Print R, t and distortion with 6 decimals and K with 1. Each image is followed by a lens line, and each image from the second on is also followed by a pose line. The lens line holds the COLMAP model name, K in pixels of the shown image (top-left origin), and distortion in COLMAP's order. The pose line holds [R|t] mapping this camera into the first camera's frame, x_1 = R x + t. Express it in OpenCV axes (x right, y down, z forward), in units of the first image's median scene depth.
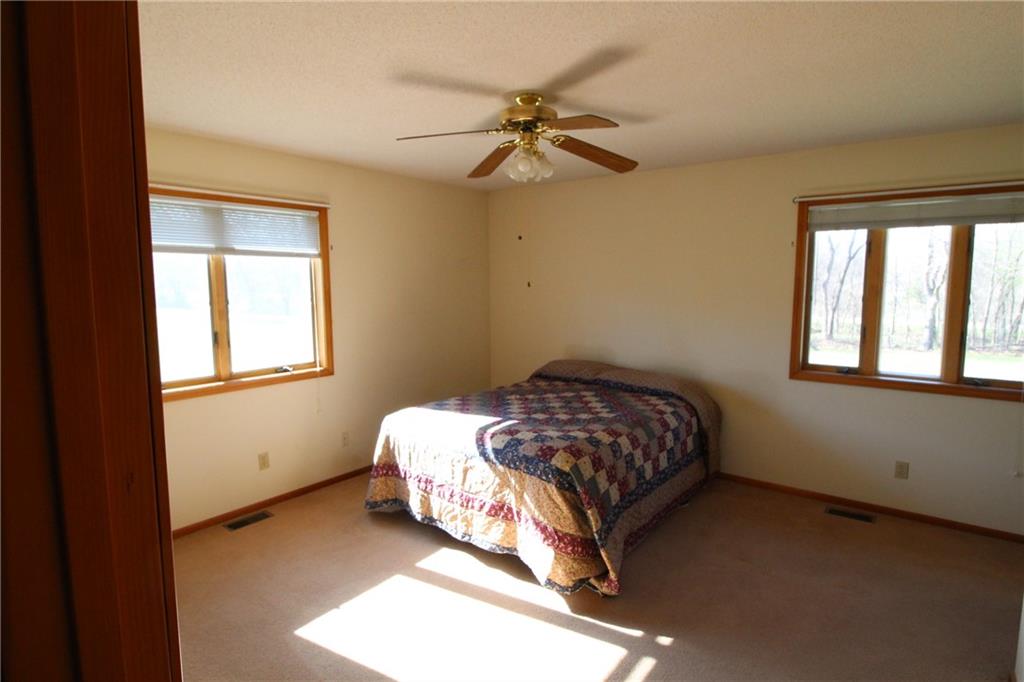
lens RADIAL K [[533.6, 0, 512.5], [0, 533.6, 334.3], [0, 0, 1]] dist [0.002011, -0.010467]
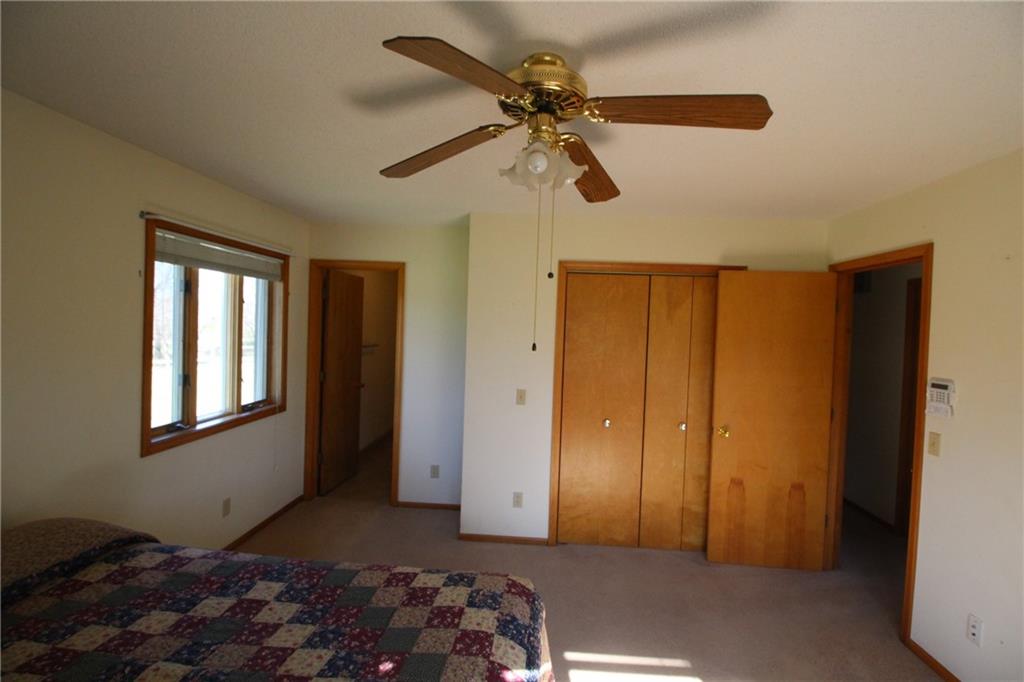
lens RADIAL K [[477.1, 0, 516.7], [0, 477.1, 336.8], [0, 0, 1]] dist [-0.001910, -0.011449]
pose [[-0.569528, -0.036302, 0.821170, -0.385247], [0.051477, 0.995488, 0.079710, -0.137339], [-0.820359, 0.087669, -0.565089, 1.206672]]
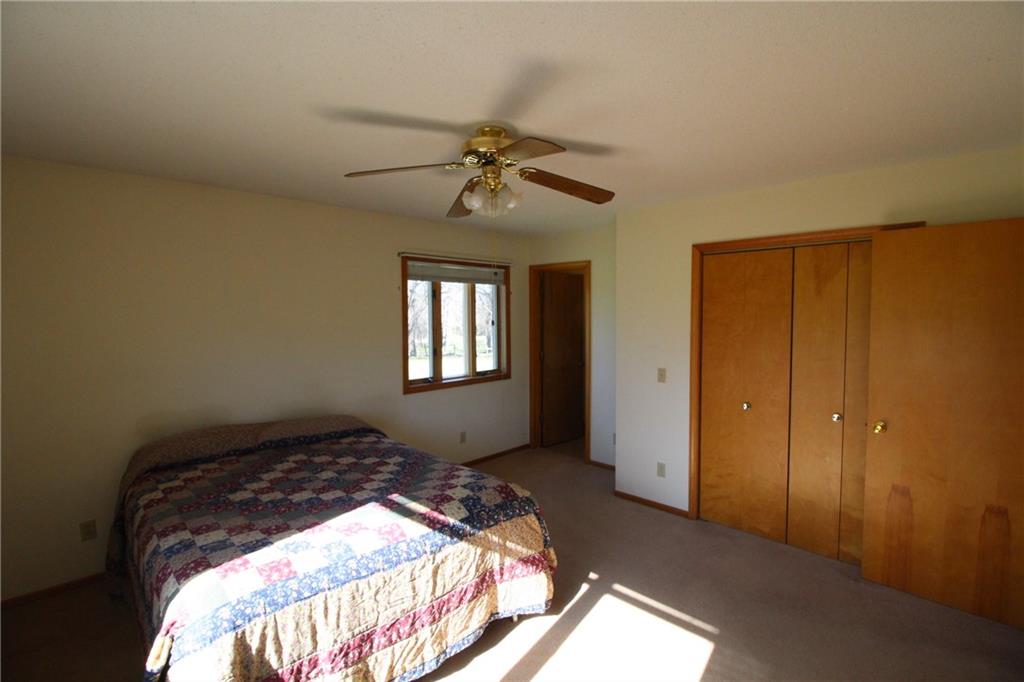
lens RADIAL K [[477.1, 0, 511.8], [0, 477.1, 334.7], [0, 0, 1]] dist [-0.001910, -0.011449]
pose [[0.107306, -0.044728, 0.993219, -0.732576], [0.107157, 0.993689, 0.033172, -0.087421], [-0.988434, 0.102871, 0.111422, 0.786945]]
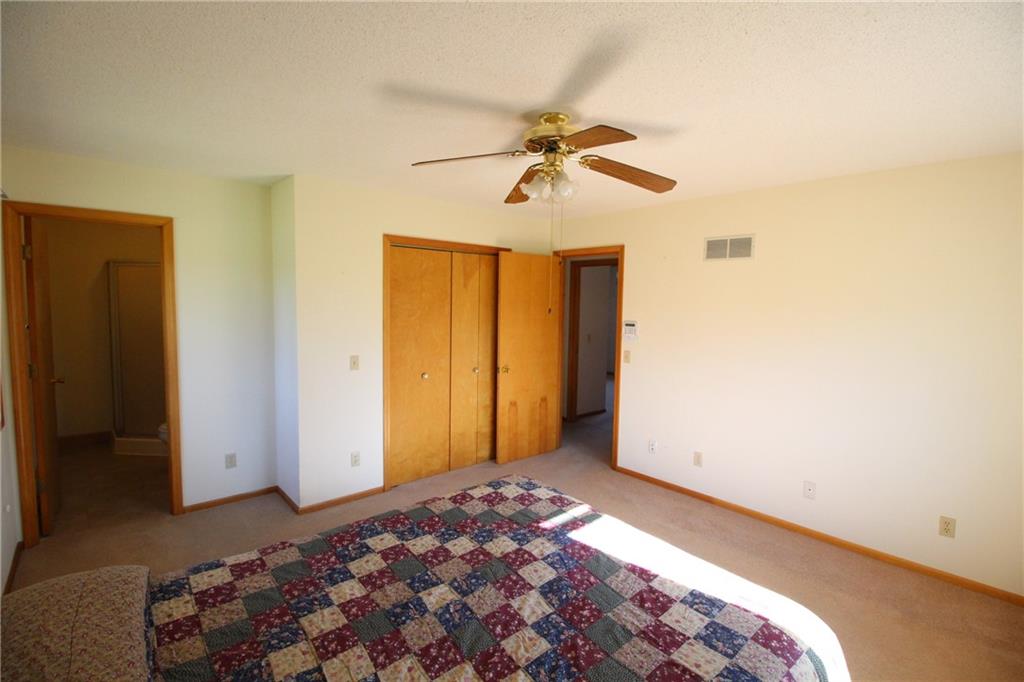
lens RADIAL K [[477.1, 0, 523.3], [0, 477.1, 338.2], [0, 0, 1]] dist [-0.001910, -0.011449]
pose [[-0.987092, -0.028129, 0.157663, -0.052786], [0.000883, 0.983485, 0.180990, -0.180491], [-0.160150, 0.178793, -0.970765, 1.664040]]
